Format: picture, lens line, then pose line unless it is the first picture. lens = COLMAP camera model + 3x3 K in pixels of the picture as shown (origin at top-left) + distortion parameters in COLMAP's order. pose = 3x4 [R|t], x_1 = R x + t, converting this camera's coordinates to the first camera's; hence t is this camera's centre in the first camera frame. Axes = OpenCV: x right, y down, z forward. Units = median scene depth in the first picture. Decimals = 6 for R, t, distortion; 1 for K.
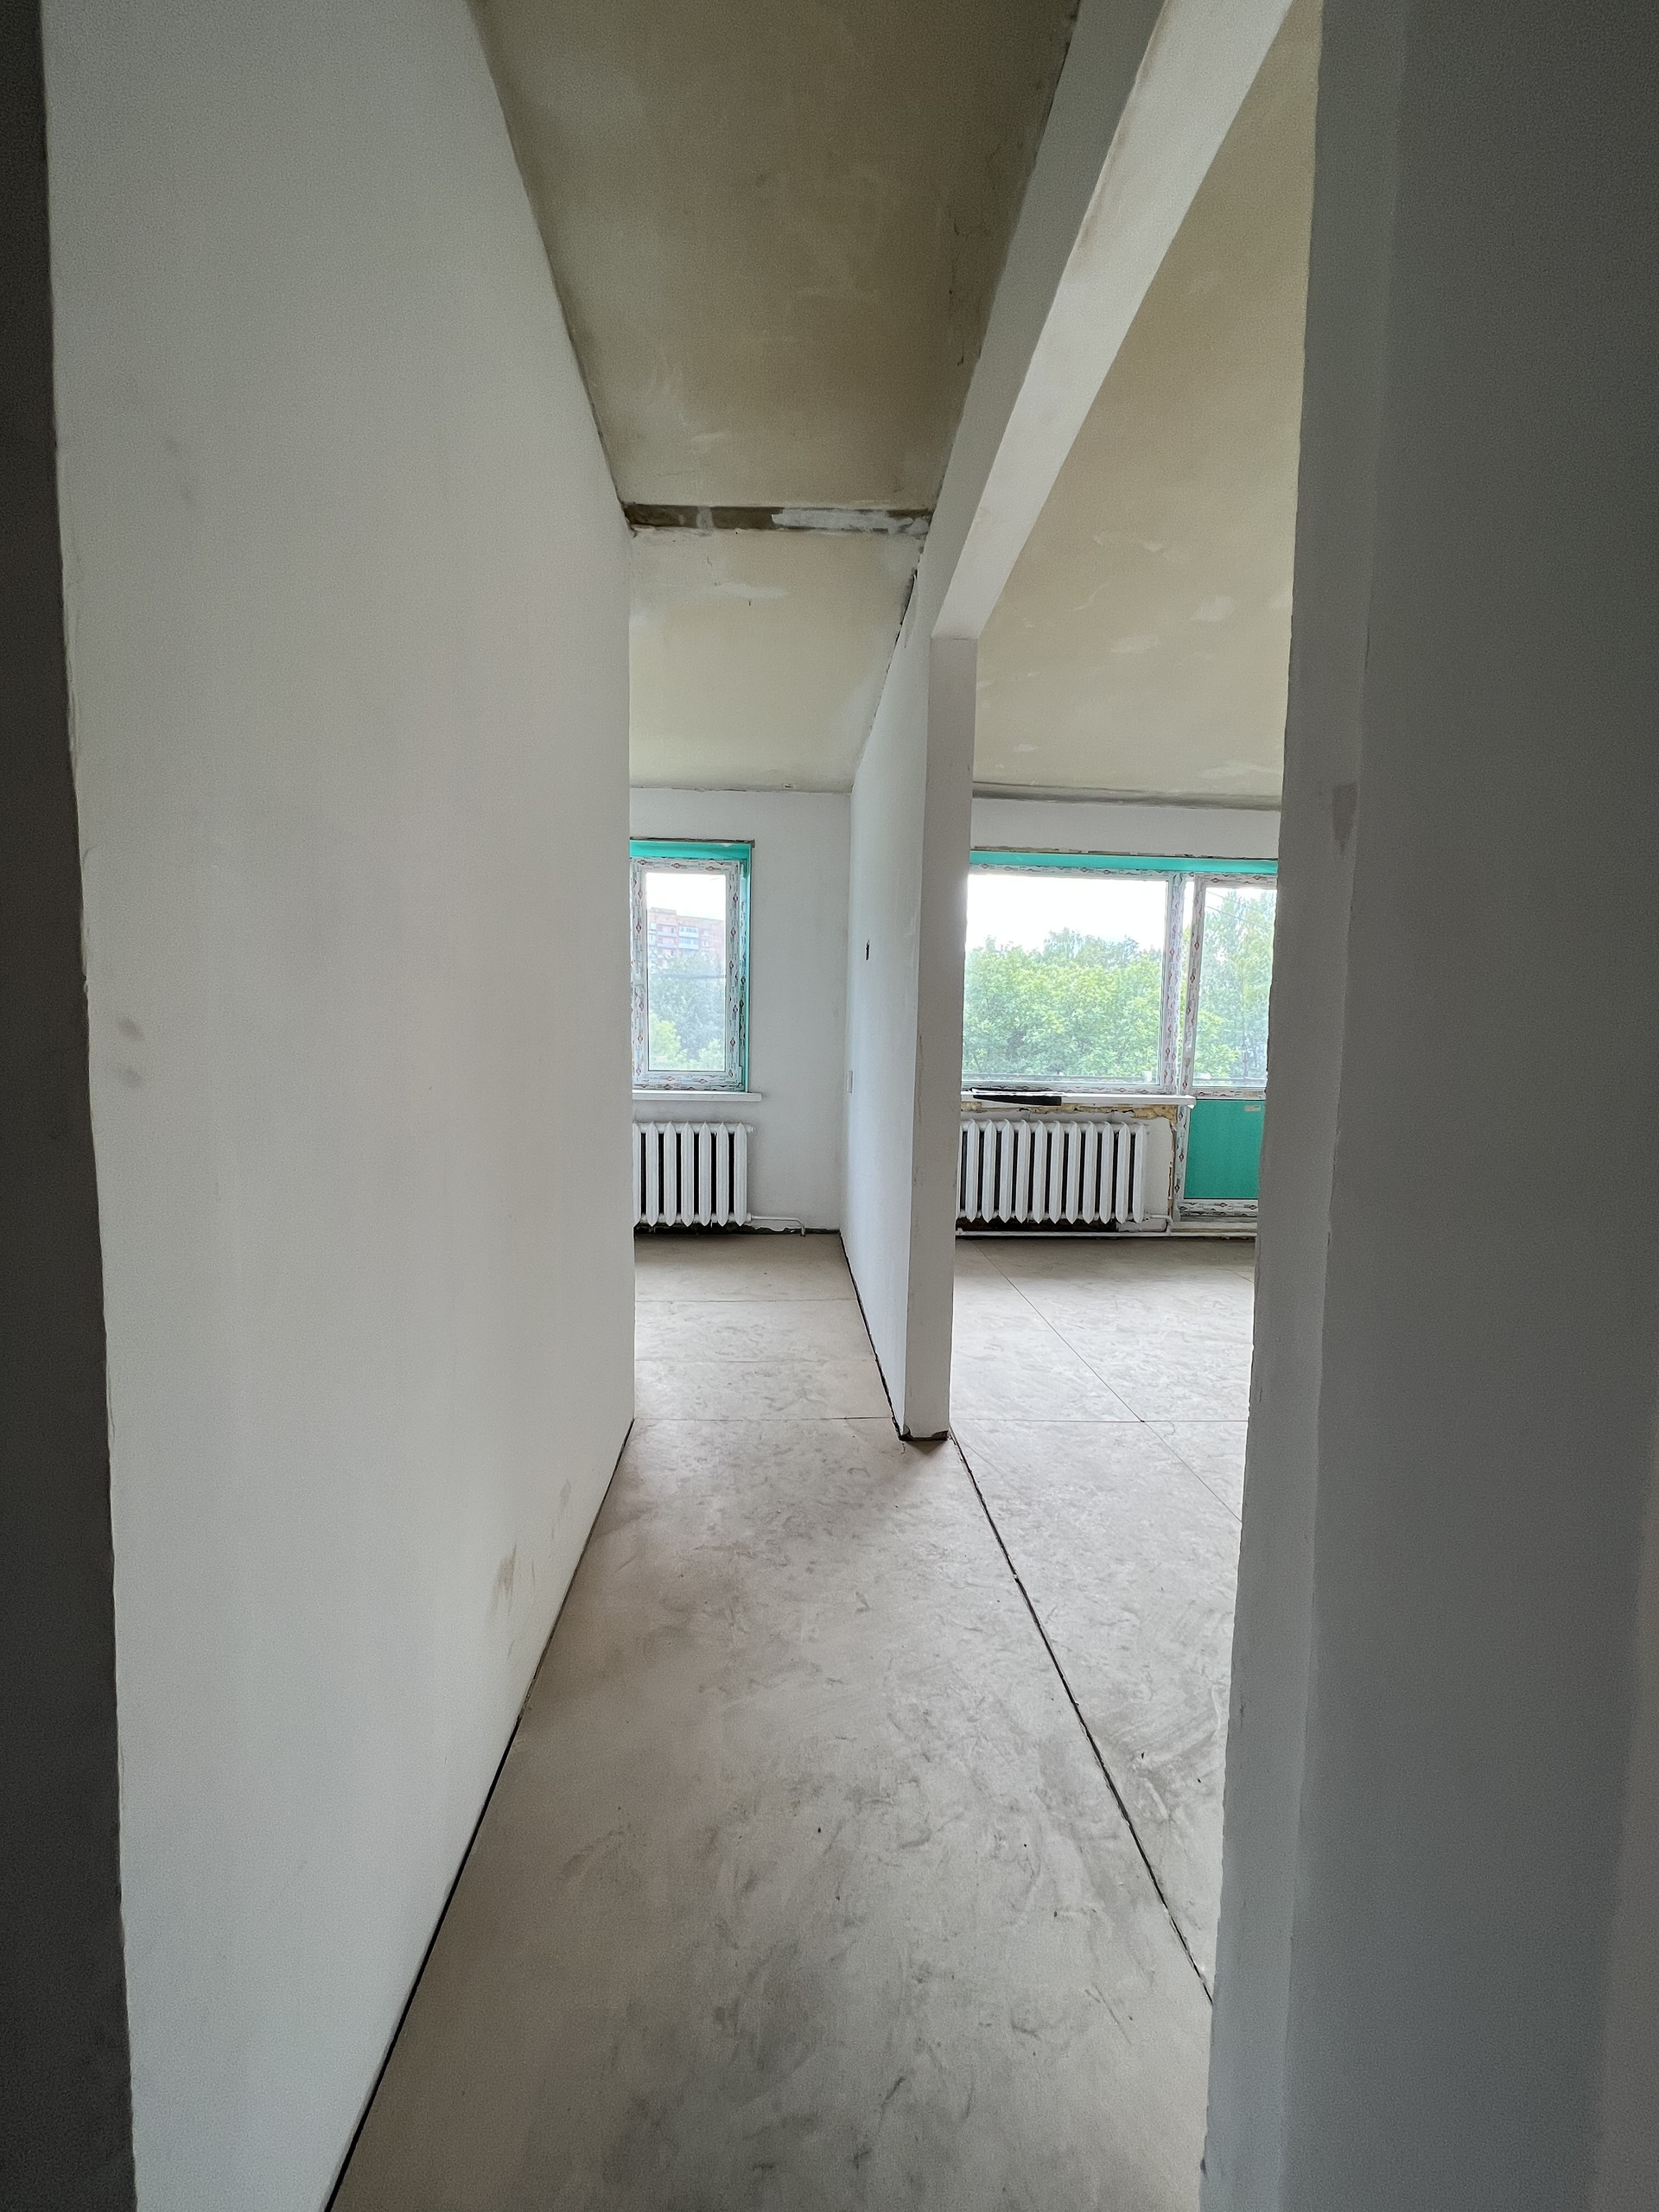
lens RADIAL K [[875.5, 0, 831.7], [0, 875.5, 1098.7], [0, 0, 1]] dist [0.000090, 0.000184]
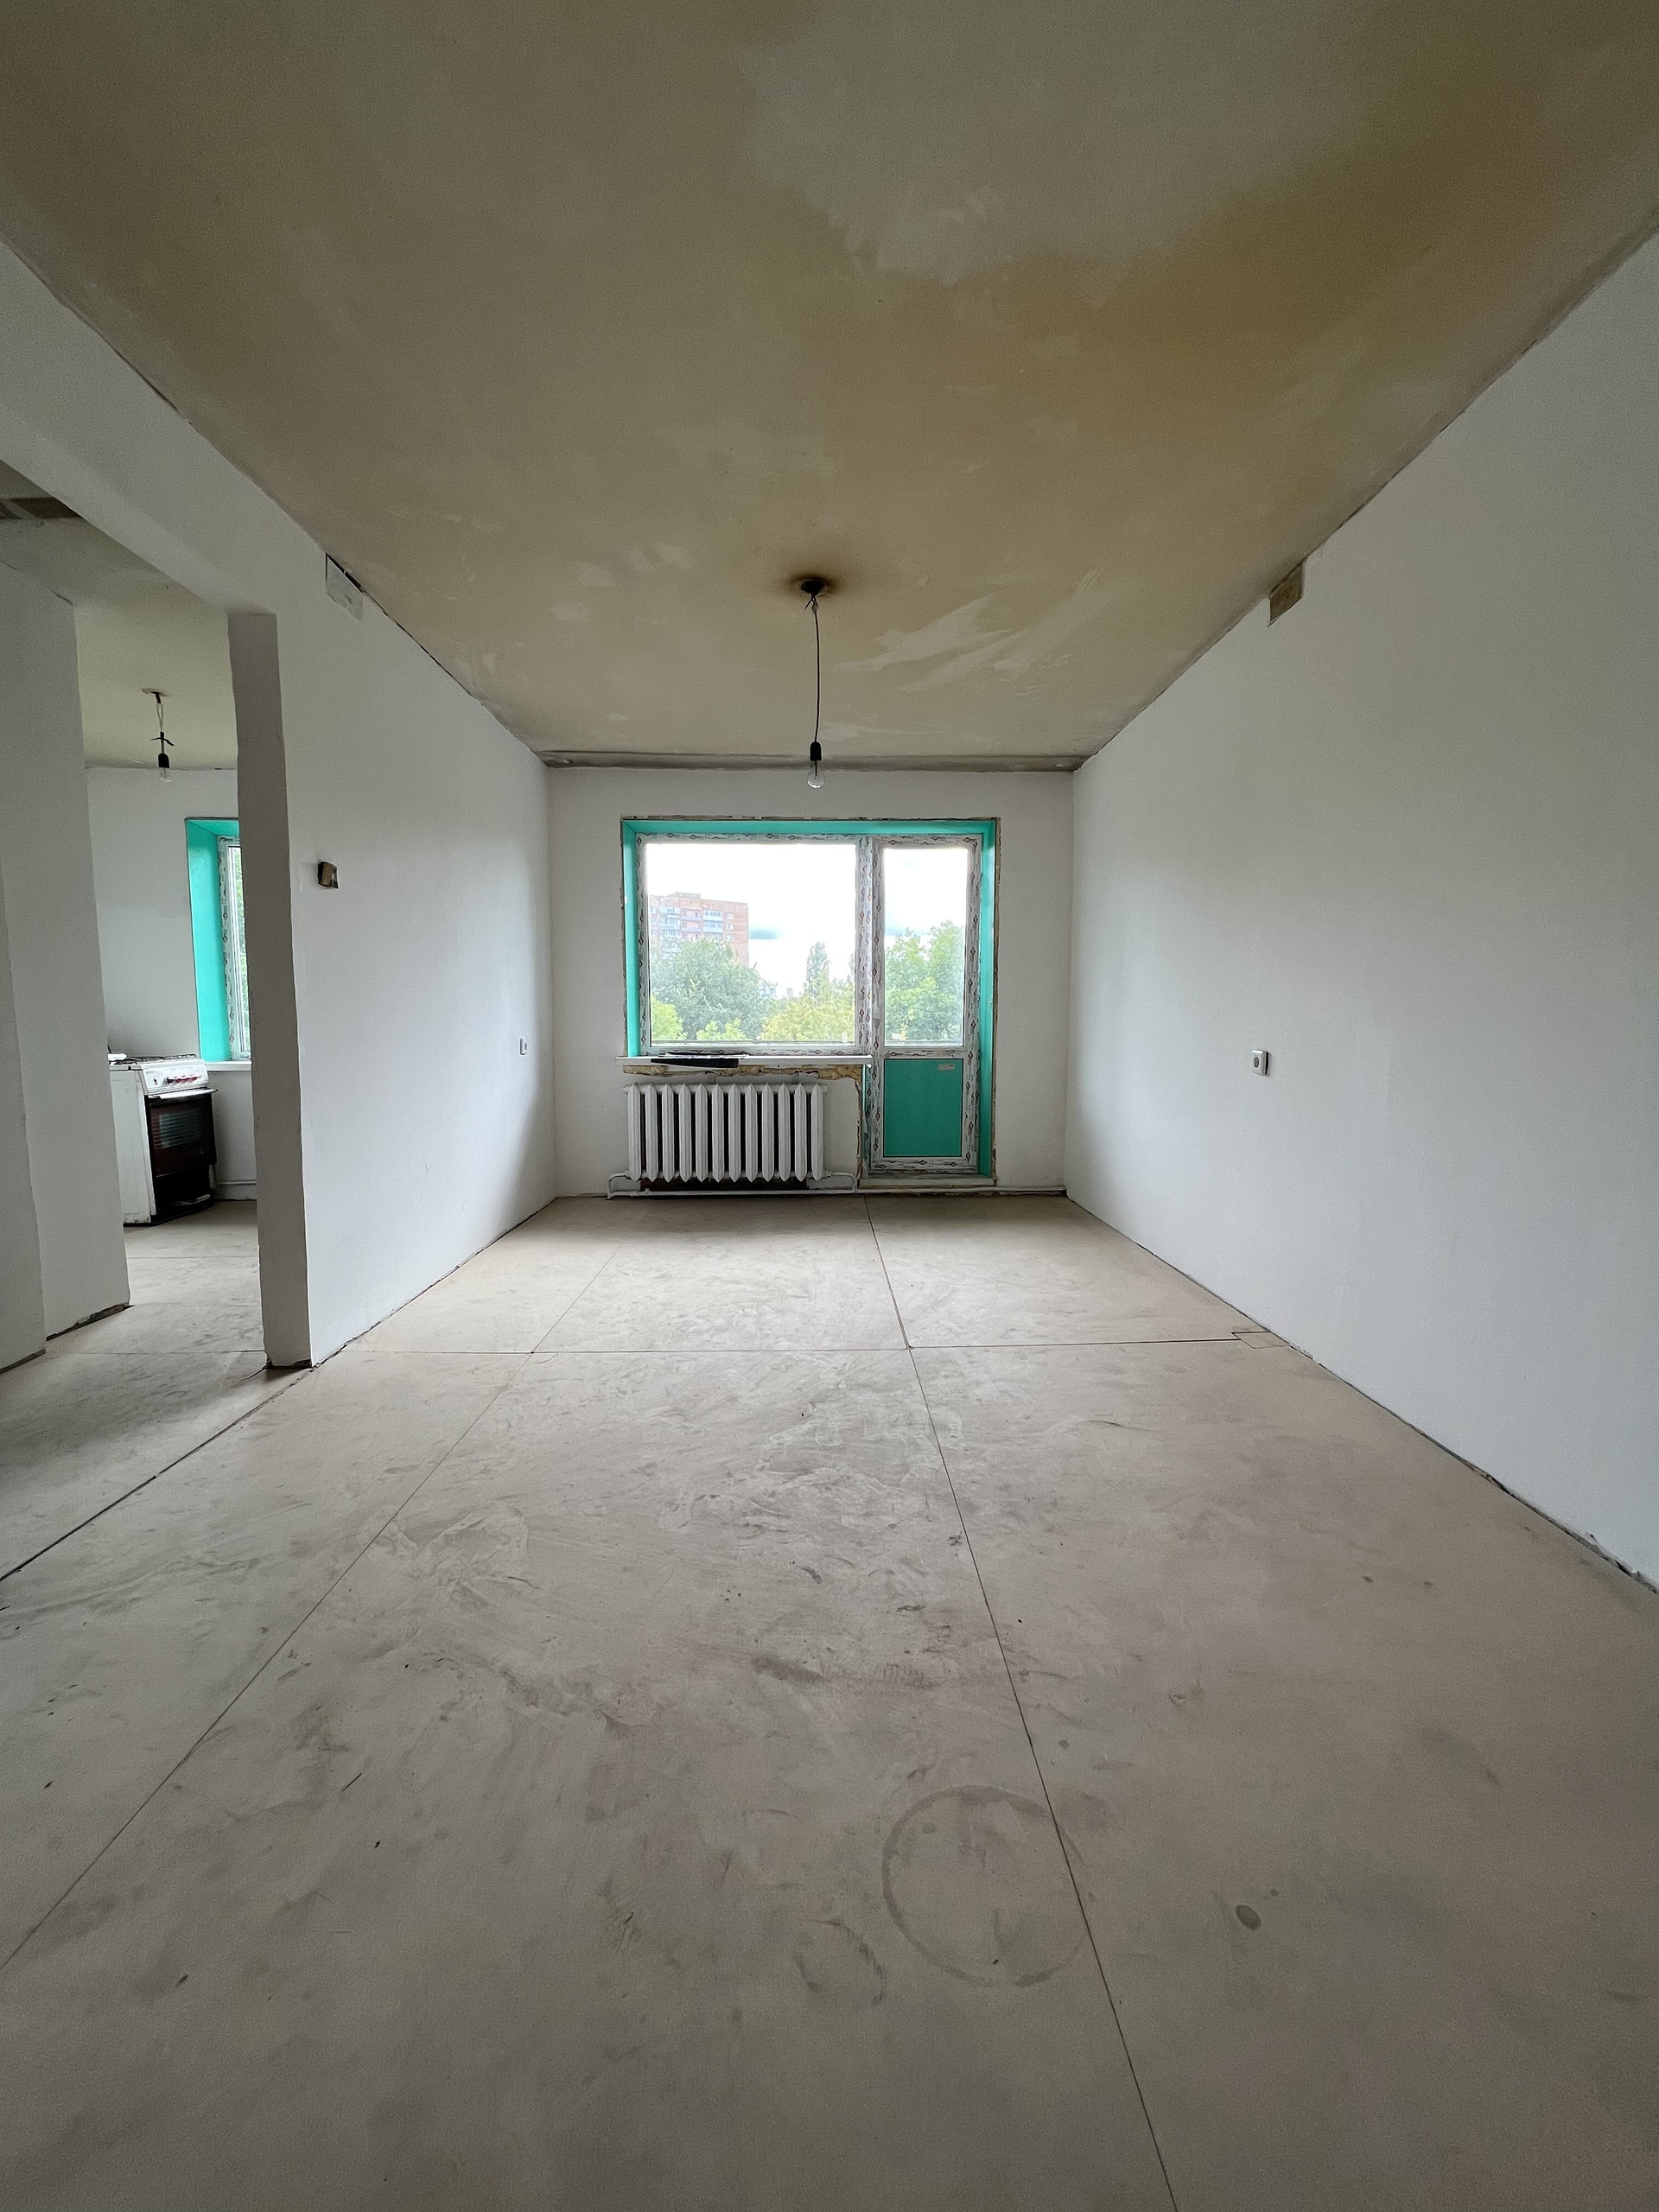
lens RADIAL K [[875.5, 0, 831.7], [0, 875.5, 1098.7], [0, 0, 1]] dist [0.000090, 0.000184]
pose [[0.998977, -0.020786, -0.040165, 0.402462], [0.021668, 0.999531, 0.021629, 0.023885], [0.039697, -0.022478, 0.998959, -0.021338]]
